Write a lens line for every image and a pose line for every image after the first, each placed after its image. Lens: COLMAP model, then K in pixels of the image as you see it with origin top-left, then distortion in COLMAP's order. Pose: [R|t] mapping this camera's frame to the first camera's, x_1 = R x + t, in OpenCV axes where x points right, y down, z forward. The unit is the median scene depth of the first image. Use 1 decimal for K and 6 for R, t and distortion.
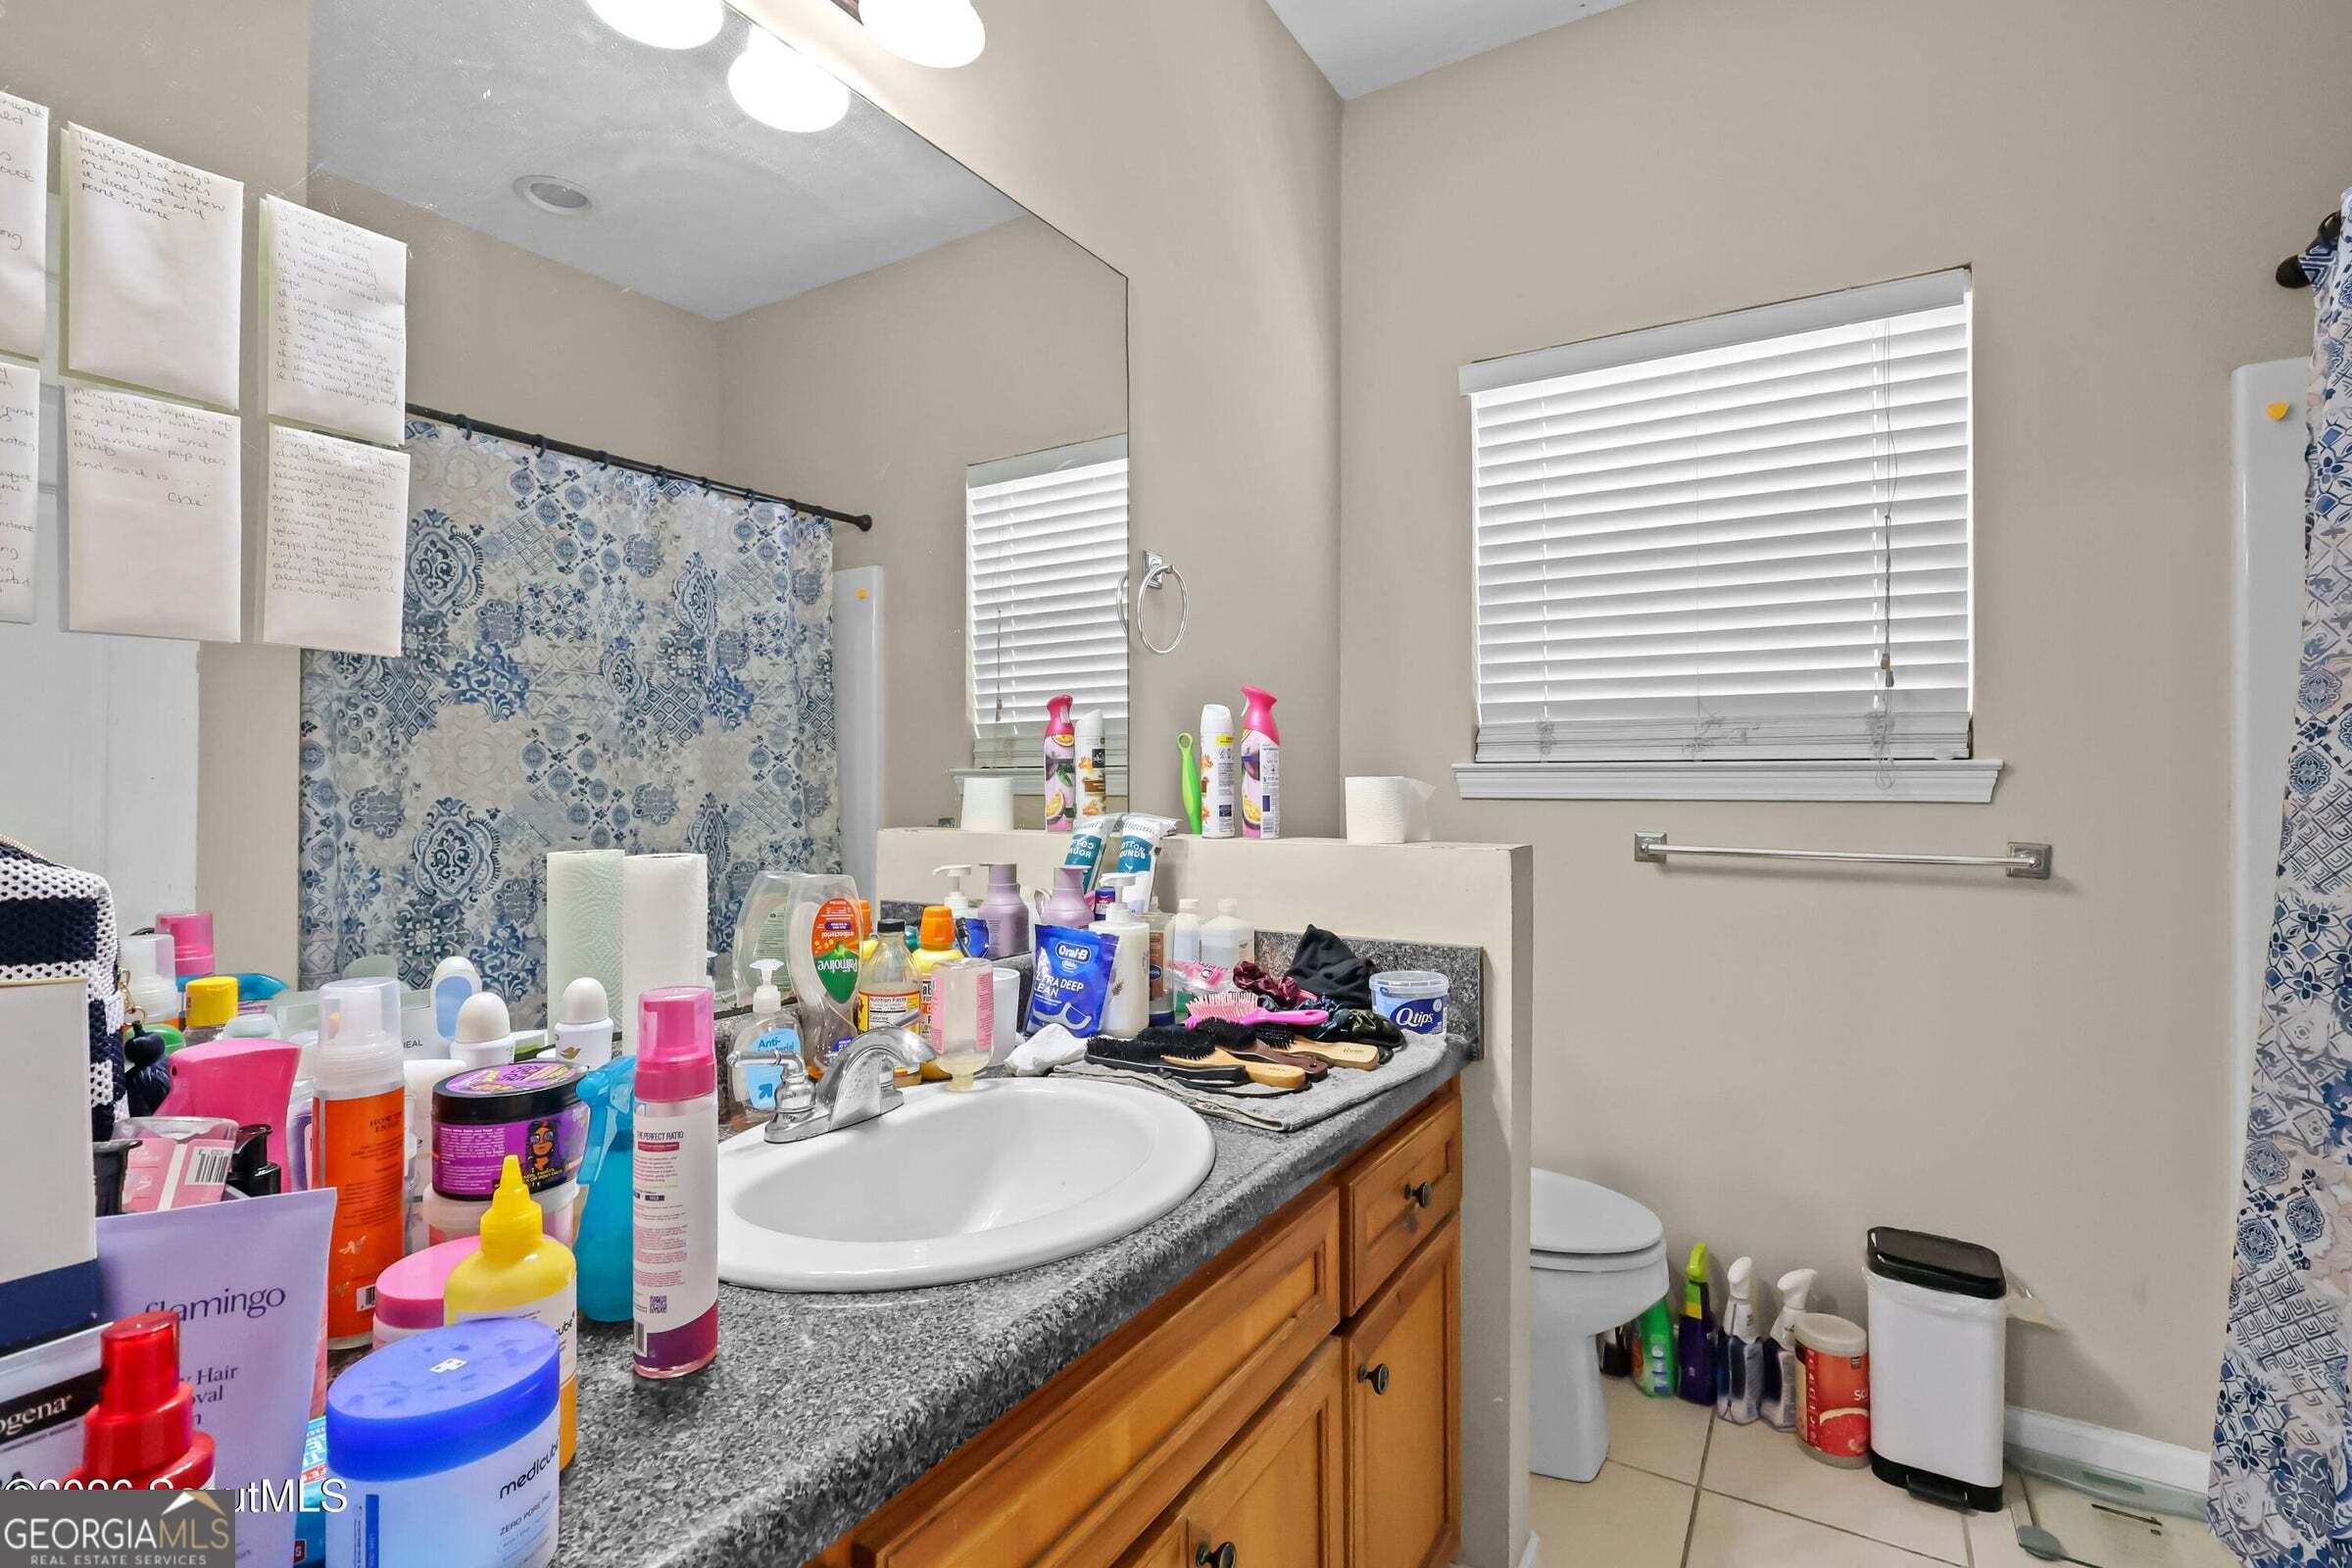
lens RADIAL K [[1088.3, 0, 1173.5], [0, 1088.3, 775.5], [0, 0, 1]] dist [0.000183, 0.000021]
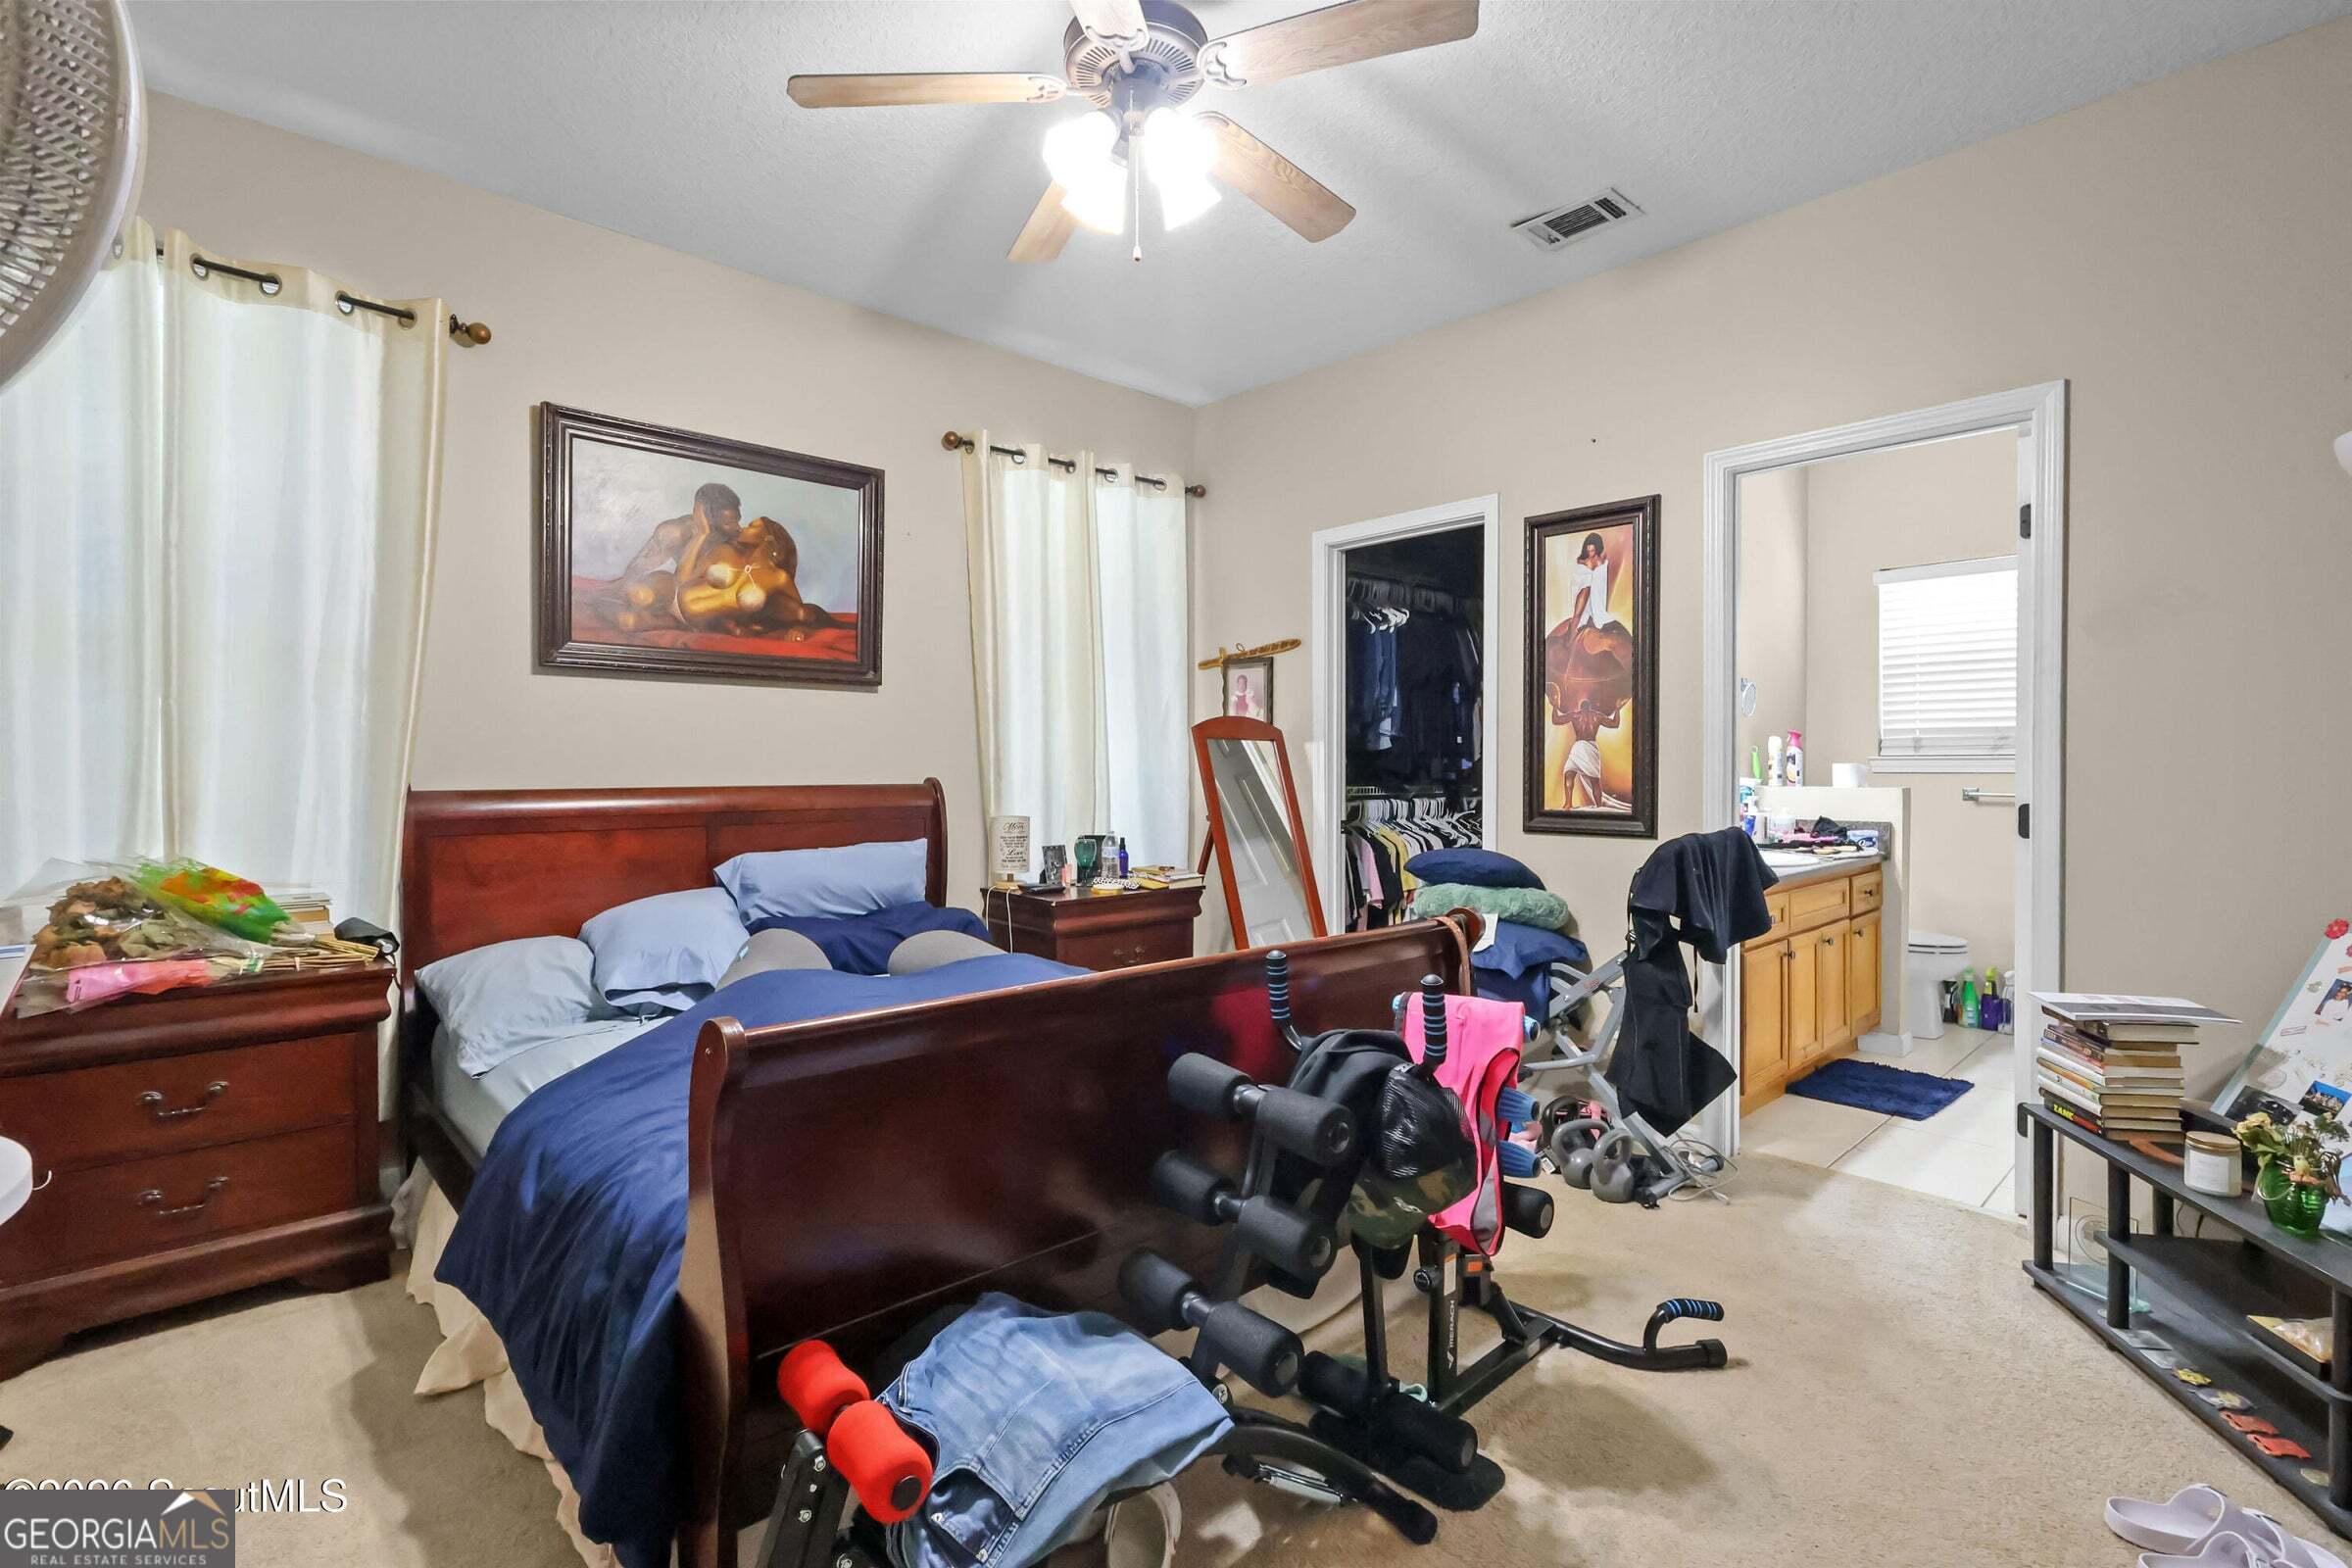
lens RADIAL K [[1088.3, 0, 1177.5], [0, 1088.3, 787.9], [0, 0, 1]] dist [0.000183, 0.000021]
pose [[0.963119, -0.000526, -0.269076, -0.671562], [0.006163, 0.999779, 0.020104, -0.002099], [0.269006, -0.021021, 0.962909, -2.018992]]
